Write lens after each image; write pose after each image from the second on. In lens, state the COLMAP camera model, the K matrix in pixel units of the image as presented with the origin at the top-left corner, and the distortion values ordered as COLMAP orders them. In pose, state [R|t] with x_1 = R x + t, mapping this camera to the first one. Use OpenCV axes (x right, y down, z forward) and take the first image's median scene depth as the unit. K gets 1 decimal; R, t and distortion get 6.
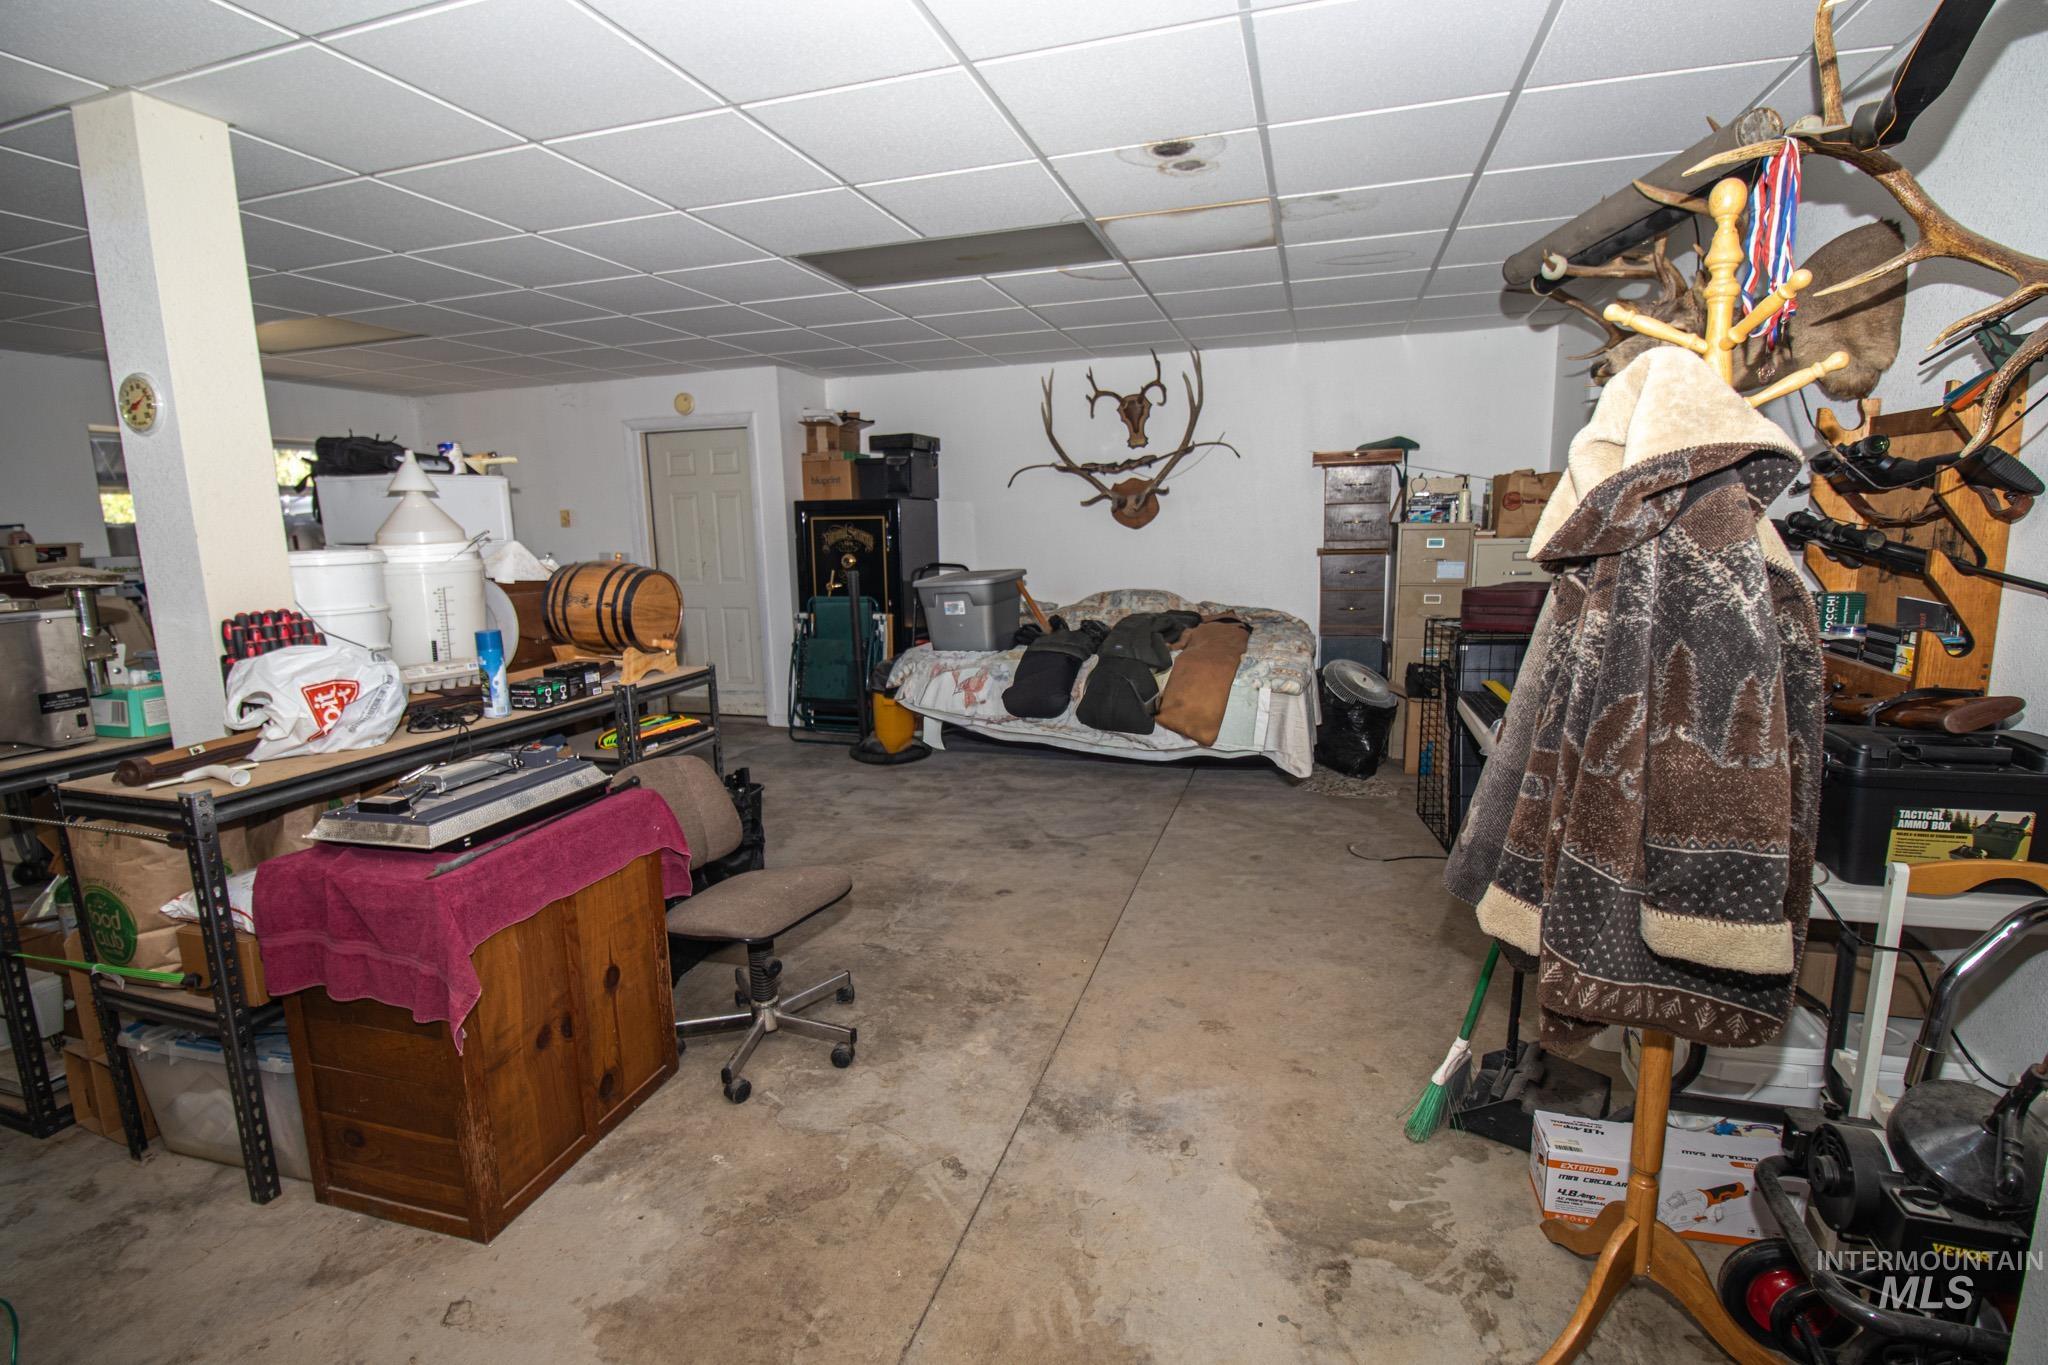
lens RADIAL K [[967.0, 0, 1034.6], [0, 967.0, 680.7], [0, 0, 1]] dist [0.000895, -0.011710]
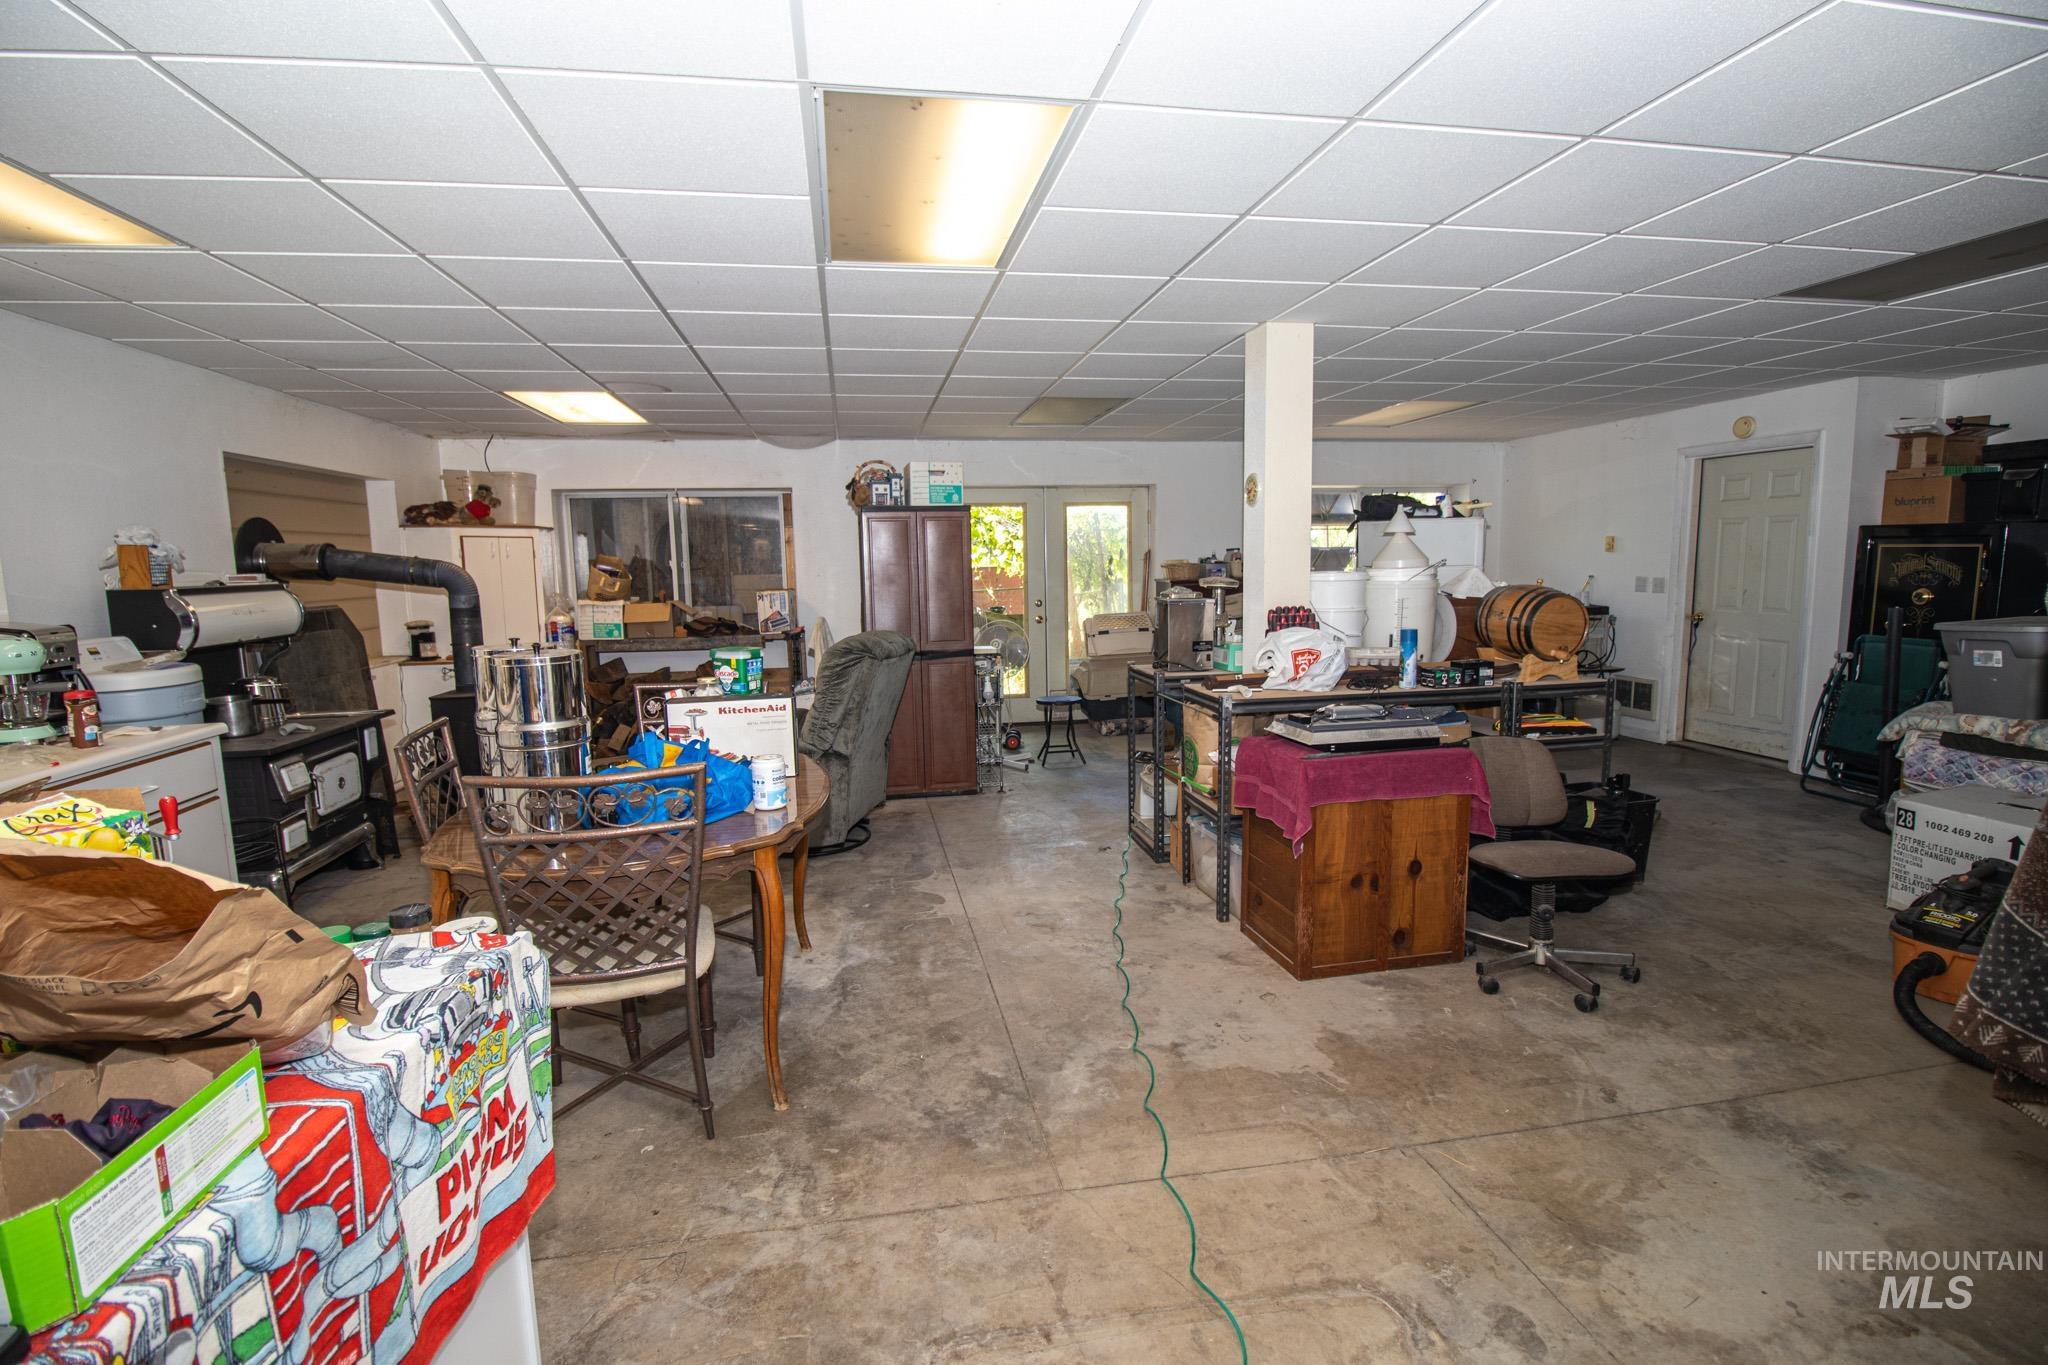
lens RADIAL K [[967.0, 0, 1011.3], [0, 967.0, 683.7], [0, 0, 1]] dist [0.000895, -0.011710]
pose [[0.468091, 0.128674, -0.874262, 0.450315], [-0.140692, 0.987574, 0.070023, 0.012393], [0.872408, 0.090225, 0.480378, -0.227653]]
